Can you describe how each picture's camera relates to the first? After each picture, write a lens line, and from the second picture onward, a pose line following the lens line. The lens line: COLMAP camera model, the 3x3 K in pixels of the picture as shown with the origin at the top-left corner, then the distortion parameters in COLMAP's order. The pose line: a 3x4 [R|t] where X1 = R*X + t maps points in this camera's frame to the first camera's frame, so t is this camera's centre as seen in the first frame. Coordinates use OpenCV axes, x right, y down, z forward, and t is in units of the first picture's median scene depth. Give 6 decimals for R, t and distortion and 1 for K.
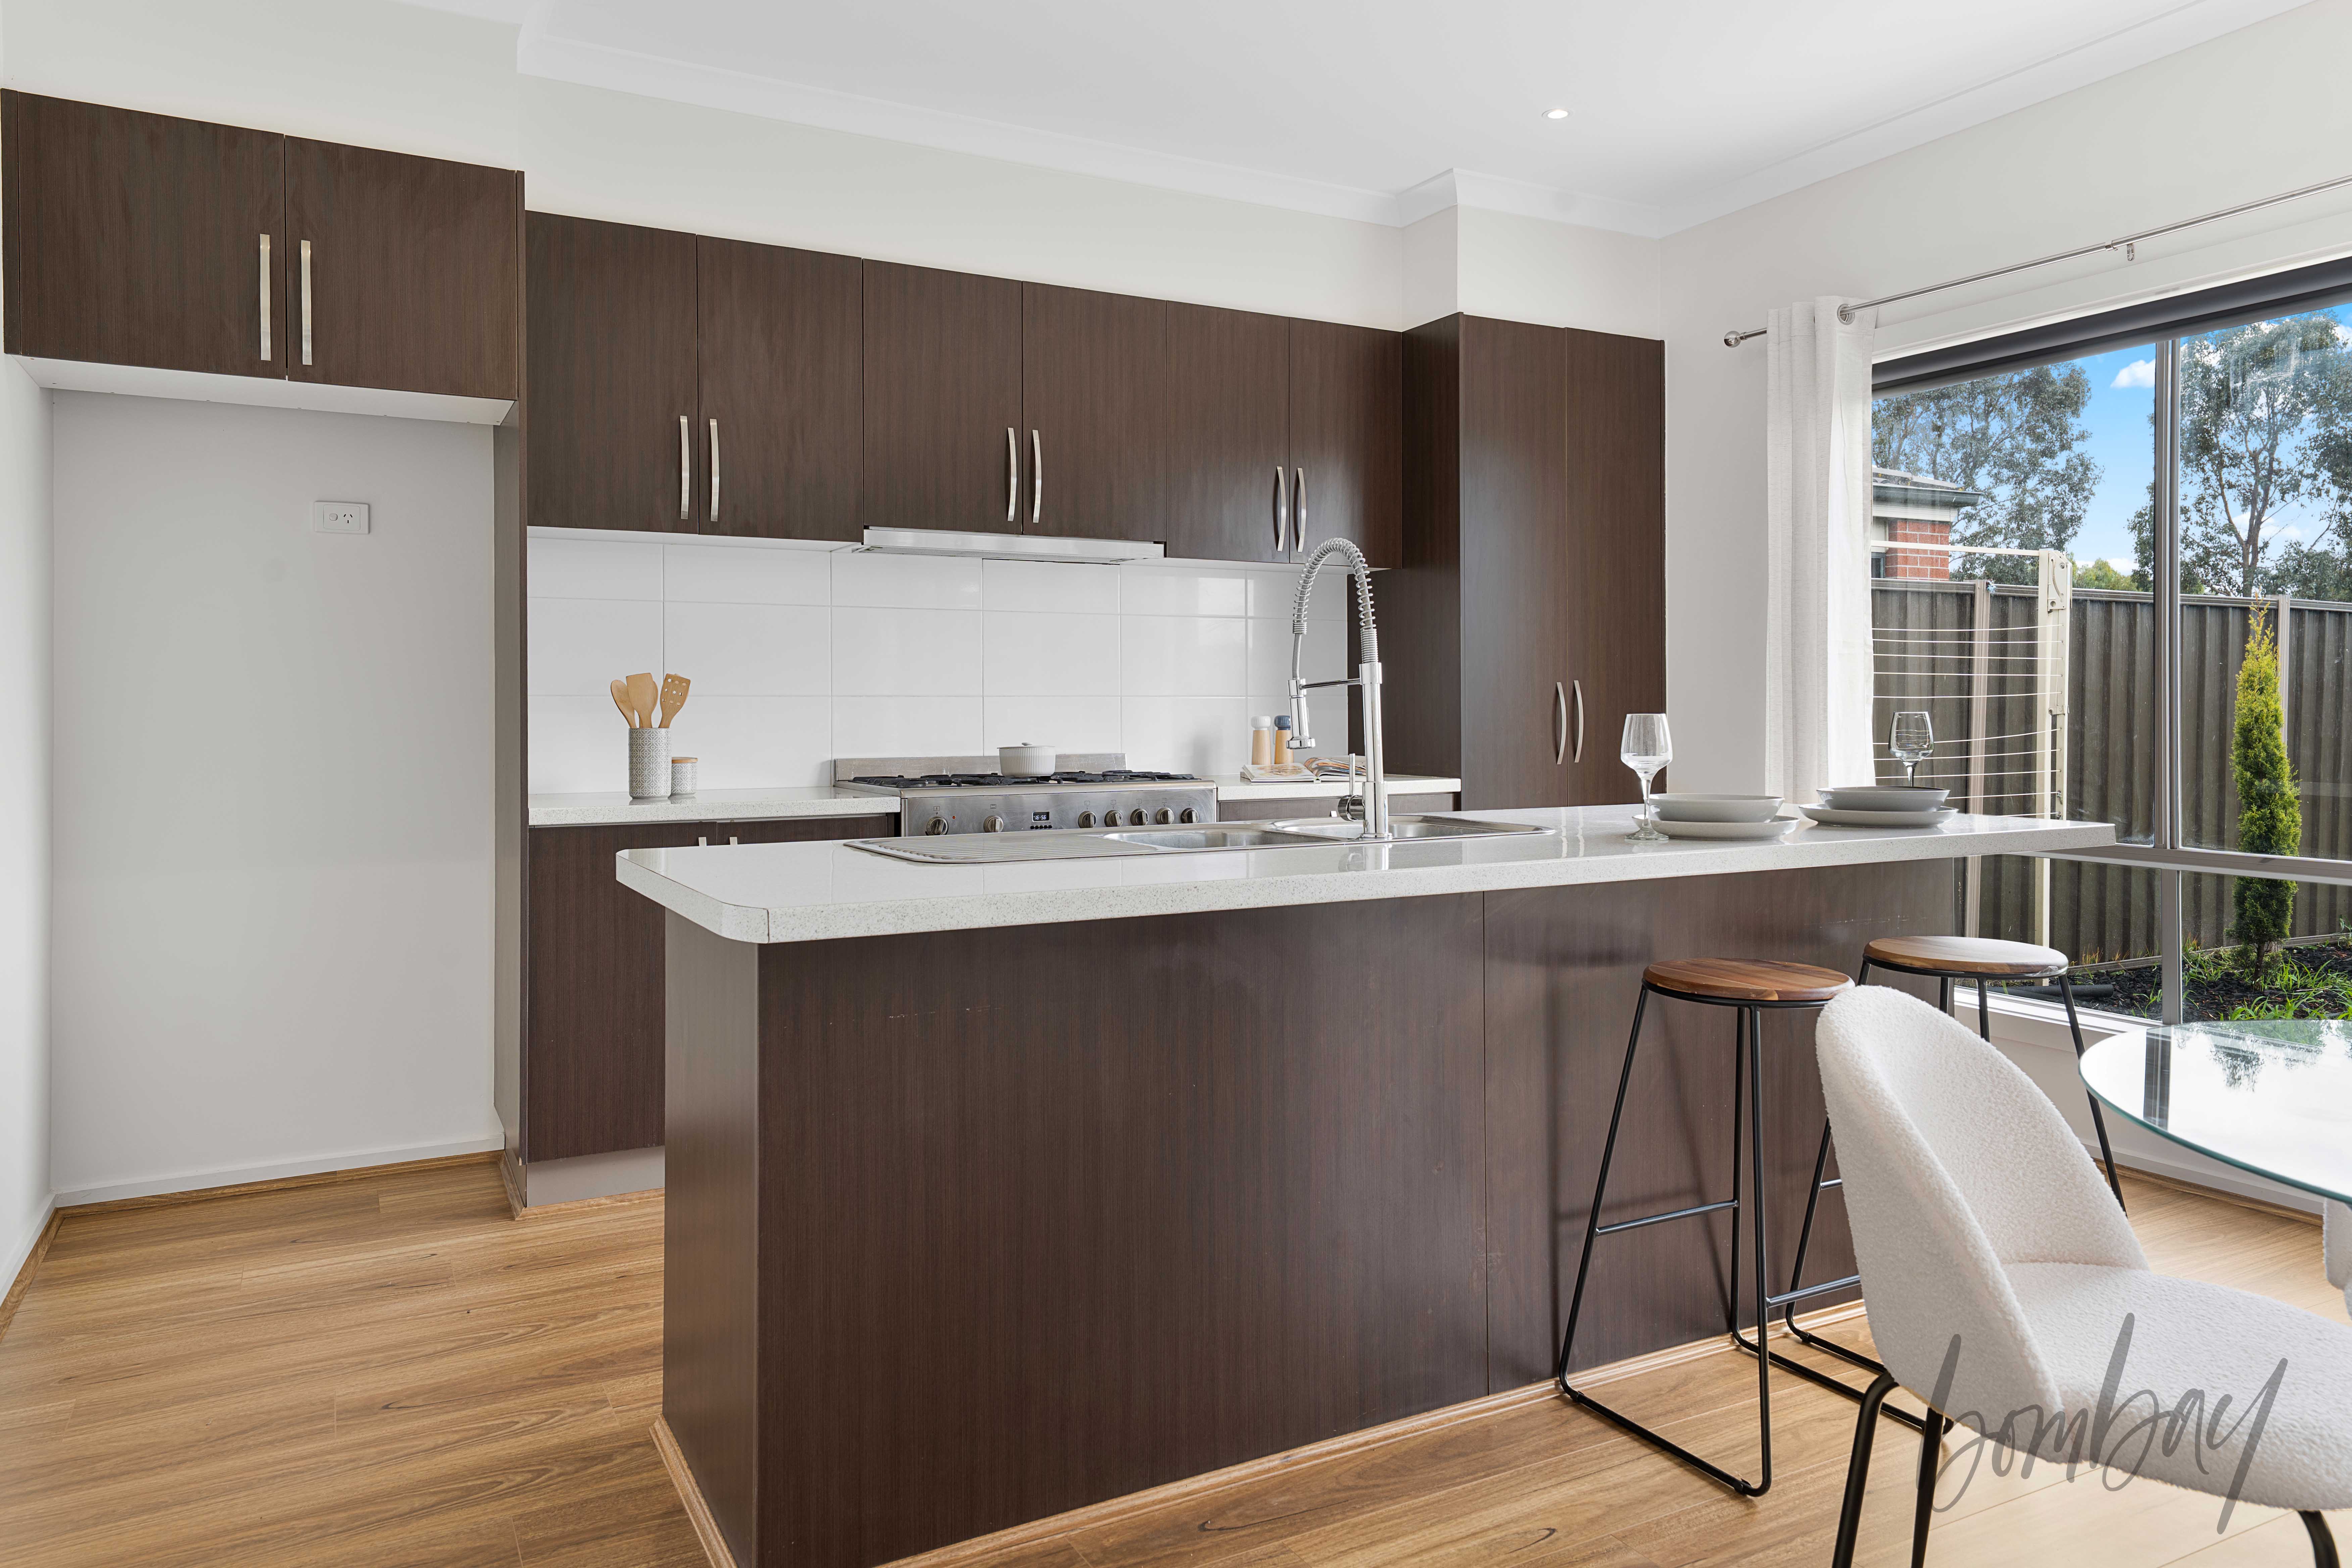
lens RADIAL K [[1590.2, 0, 1179.8], [0, 1590.2, 735.3], [0, 0, 1]] dist [0.069841, -0.000925]
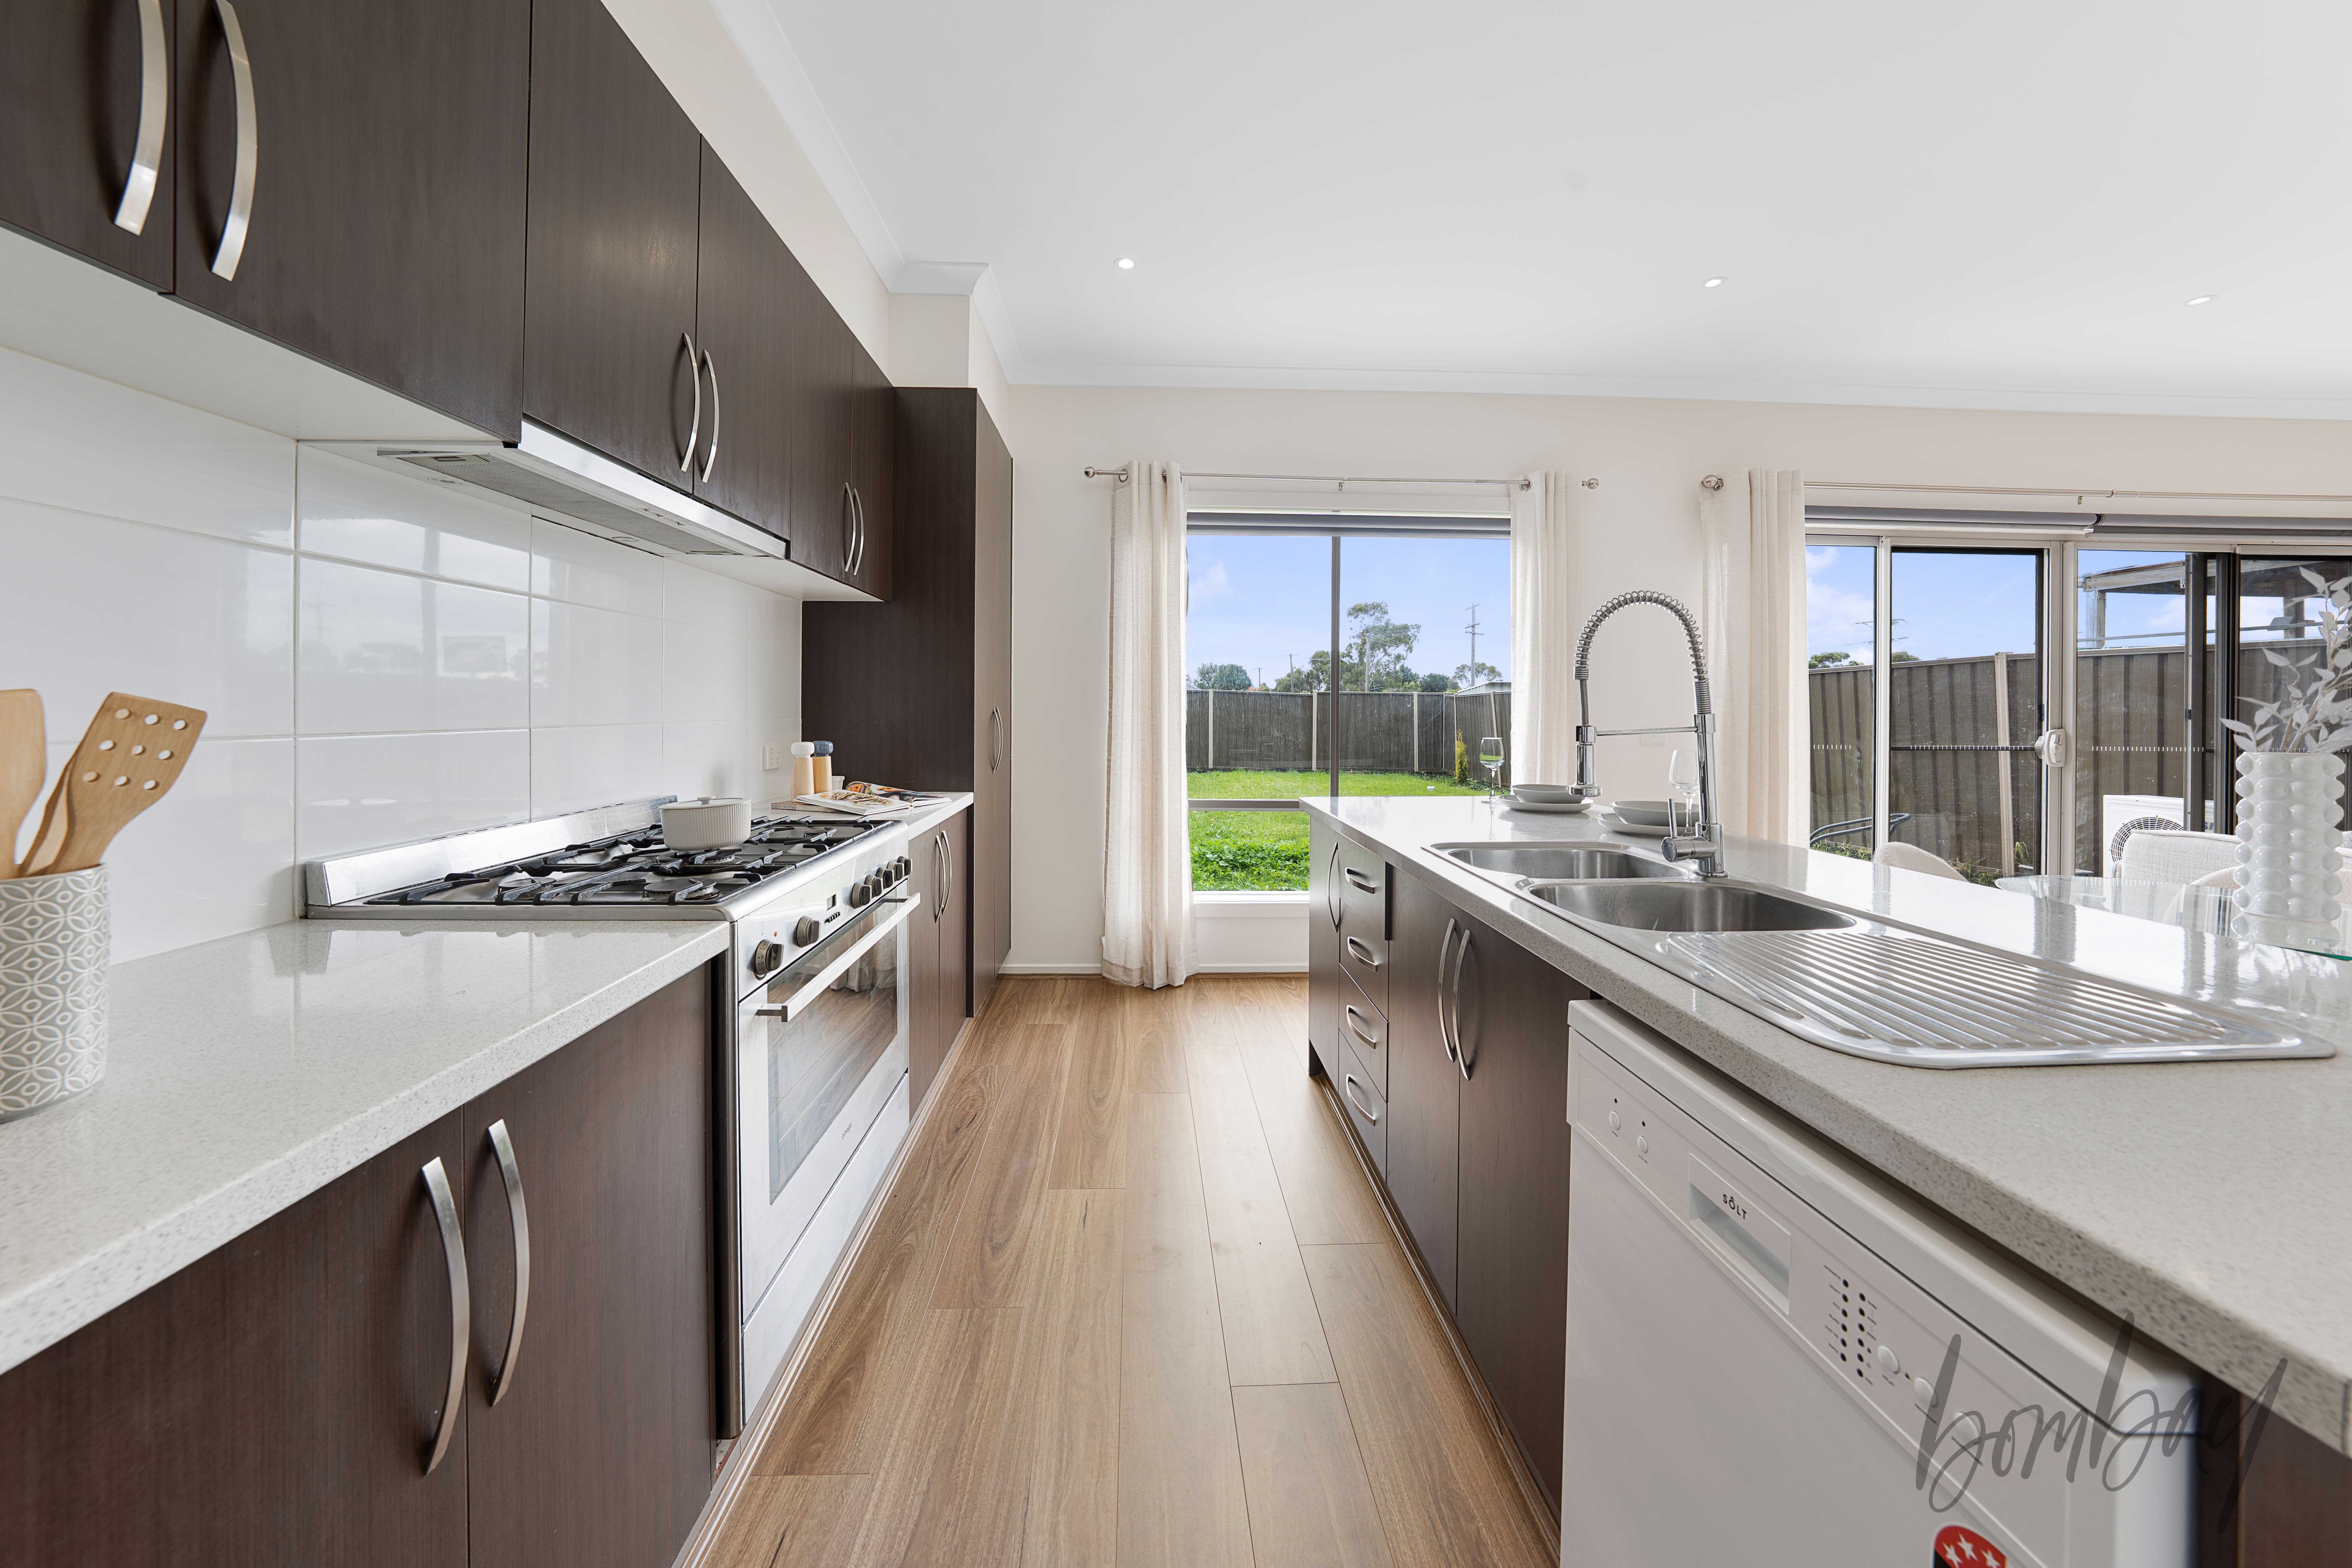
lens RADIAL K [[848.3, 0, 1180.1], [0, 848.3, 717.9], [0, 0, 1]] dist [-0.001467, -0.000043]
pose [[0.436911, -0.007100, 0.899477, -0.348611], [0.010814, 0.999938, 0.002640, -0.029245], [-0.899440, 0.008574, 0.436961, 0.671480]]
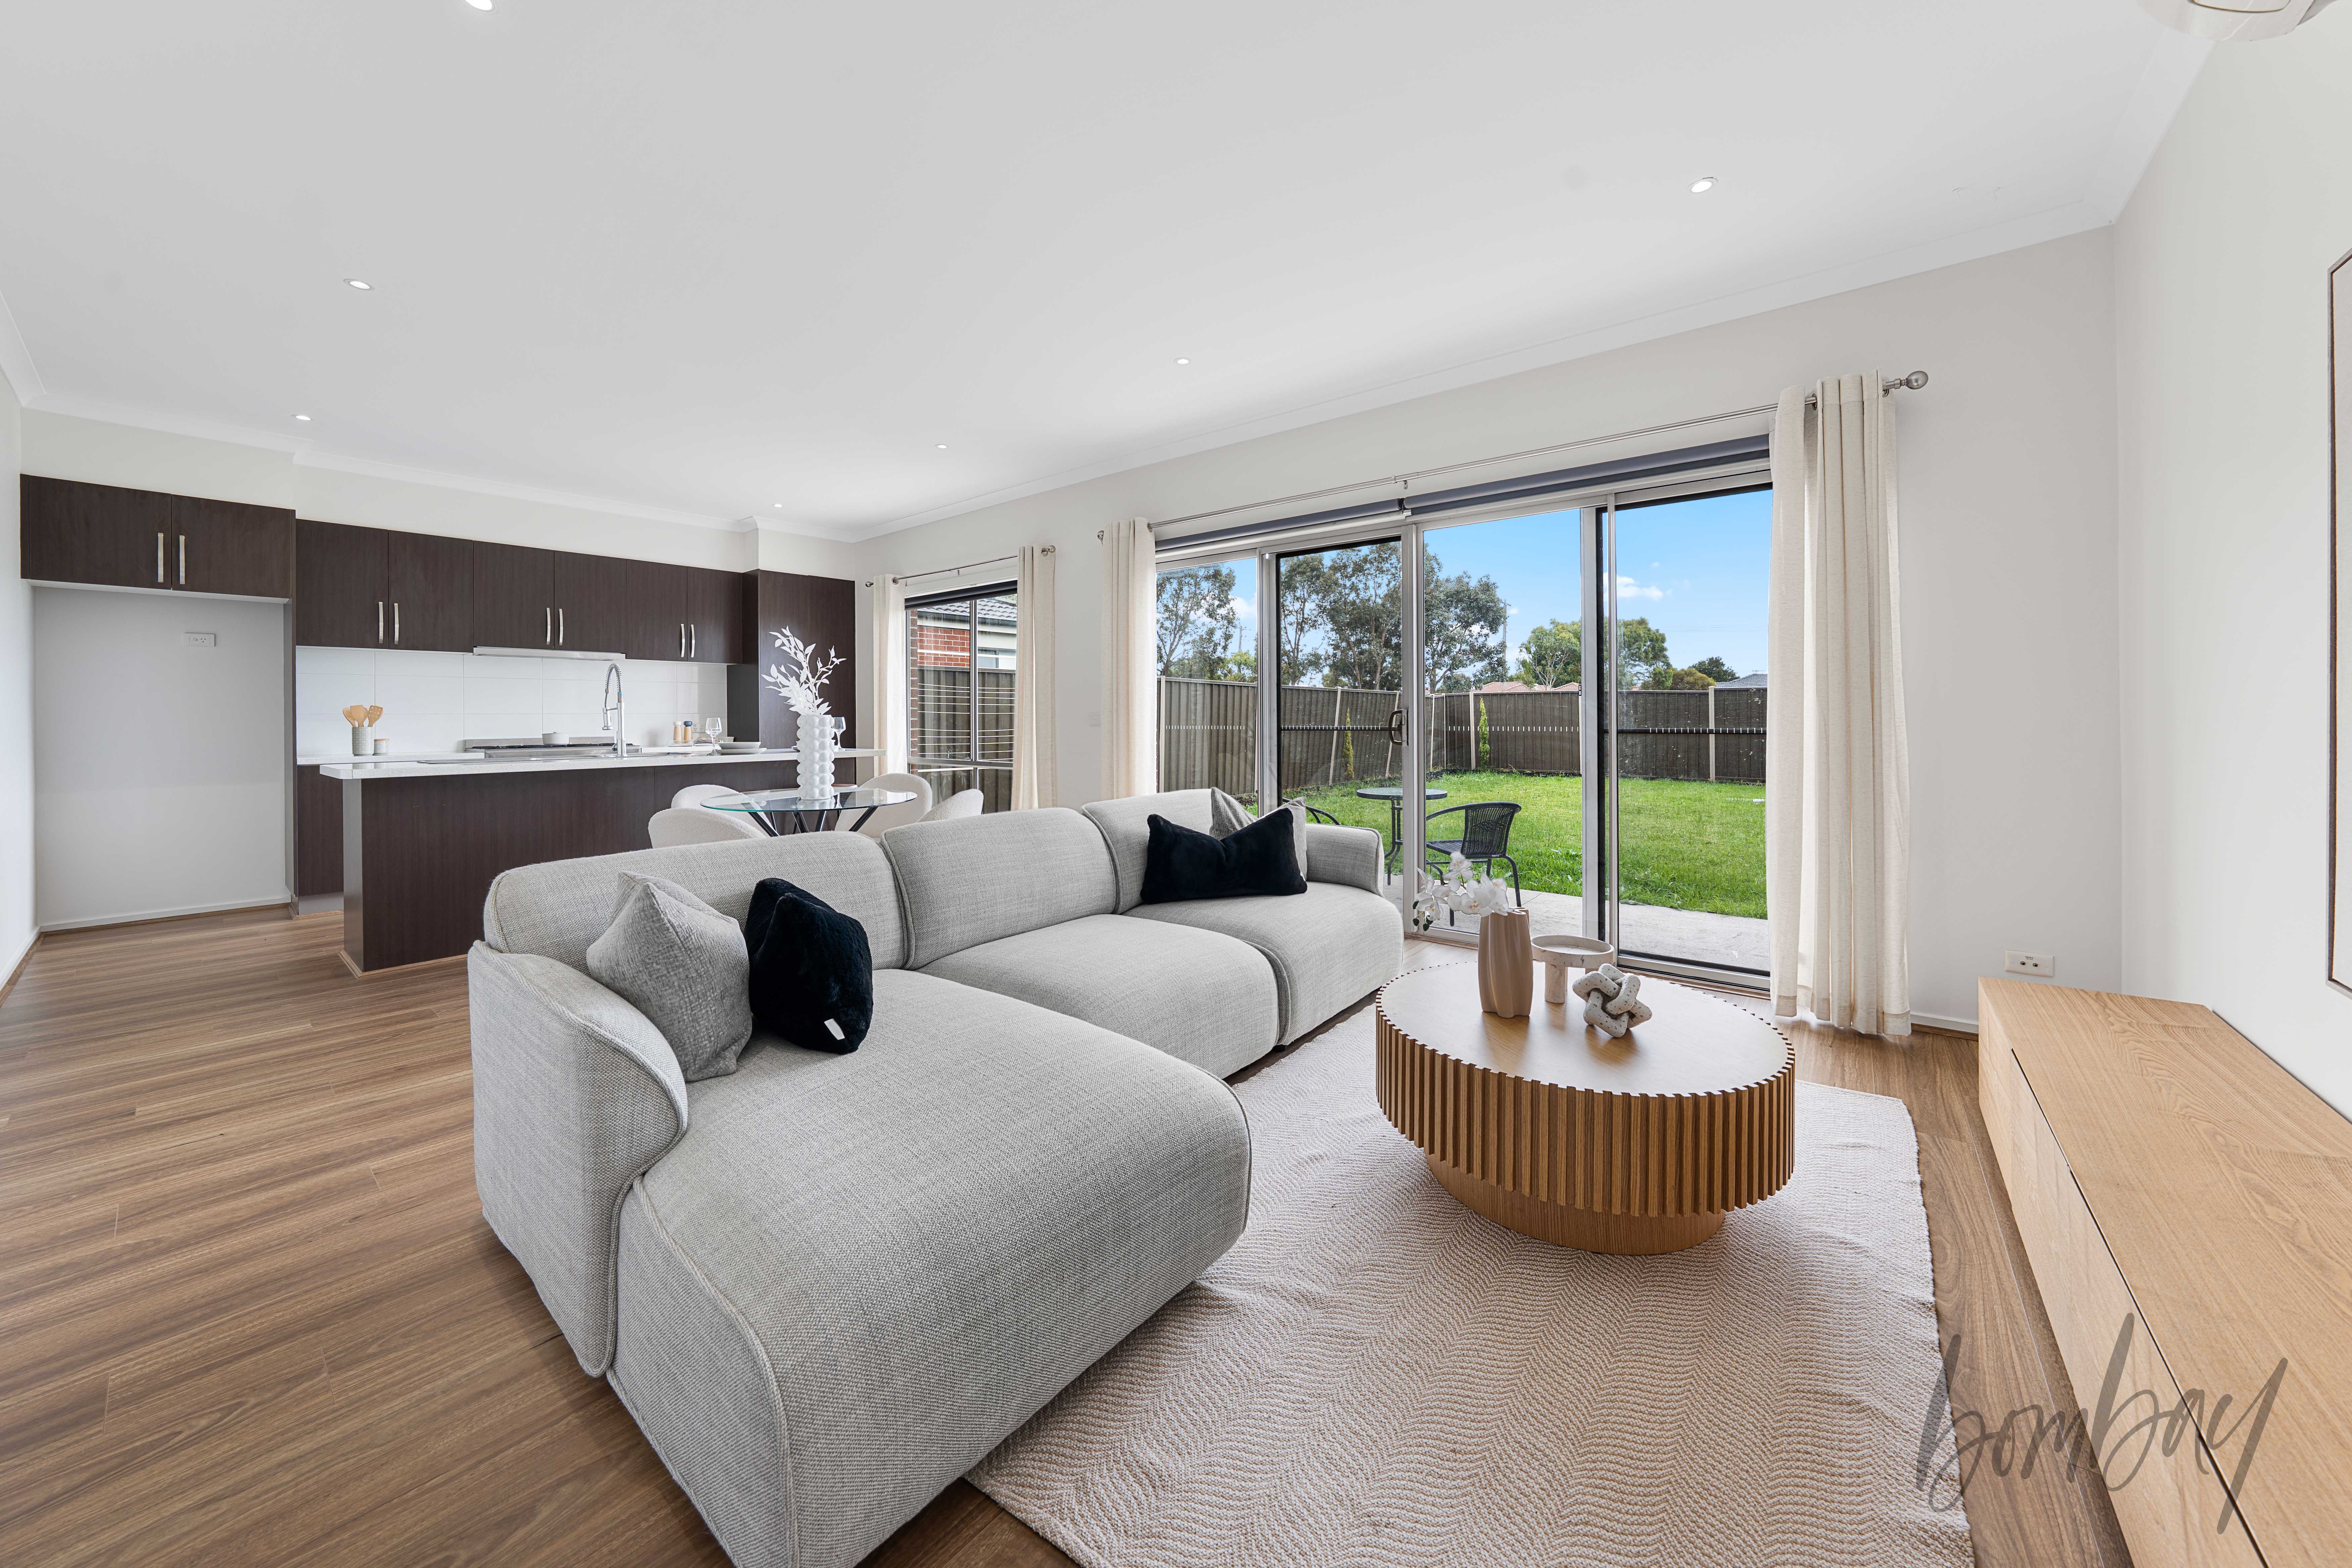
lens RADIAL K [[850.0, 0, 1167.6], [0, 850.0, 736.3], [0, 0, 1]] dist [0.000751, 0.000016]
pose [[0.933624, -0.014276, 0.357971, 0.333406], [0.014000, 0.999896, 0.003363, 0.020966], [-0.357982, 0.001872, 0.933727, -0.625568]]
